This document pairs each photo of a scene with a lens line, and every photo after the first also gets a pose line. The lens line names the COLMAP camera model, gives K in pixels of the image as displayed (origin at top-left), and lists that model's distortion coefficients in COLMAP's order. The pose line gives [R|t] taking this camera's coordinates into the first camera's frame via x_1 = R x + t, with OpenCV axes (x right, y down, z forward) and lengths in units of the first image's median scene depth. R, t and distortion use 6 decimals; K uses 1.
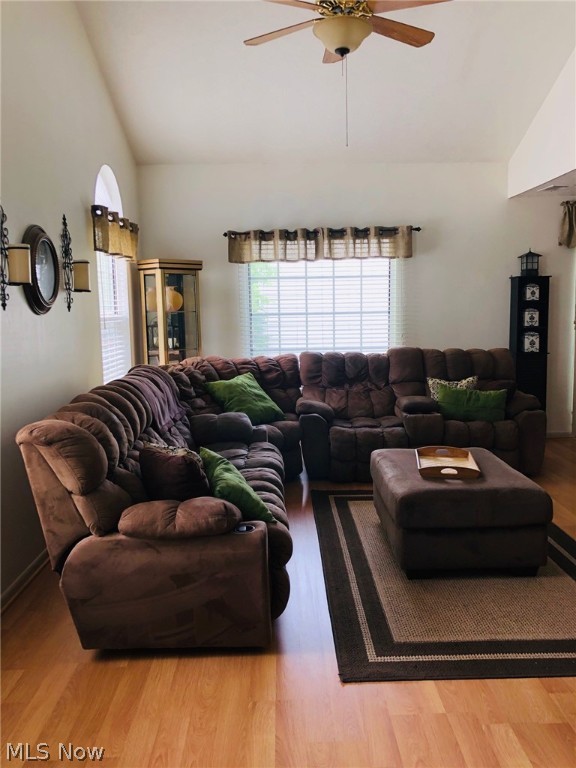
lens RADIAL K [[626.5, 0, 288.0], [0, 626.5, 384.0], [0, 0, 1]] dist [0.040740, -0.010589]
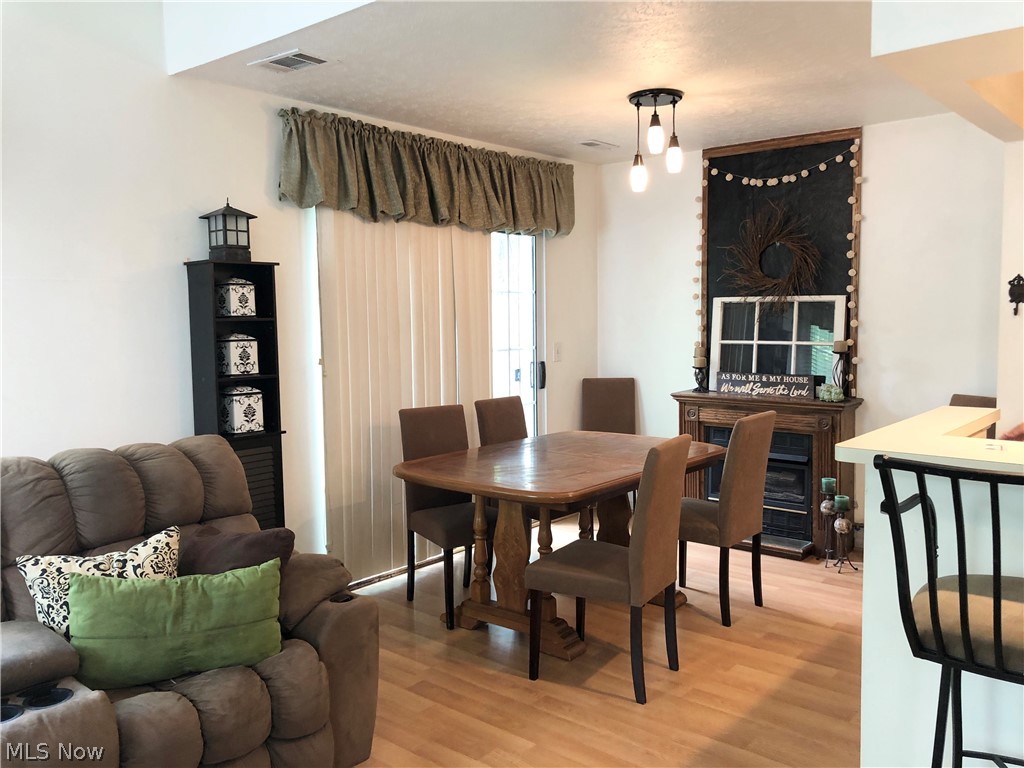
lens RADIAL K [[857.2, 0, 510.9], [0, 857.2, 375.3], [0, 0, 1]] dist [0.042162, 0.000643]
pose [[0.651480, -0.040463, 0.757586, 0.052704], [0.090464, 0.995595, -0.024619, -0.060355], [-0.753253, 0.084573, 0.652271, 0.474604]]
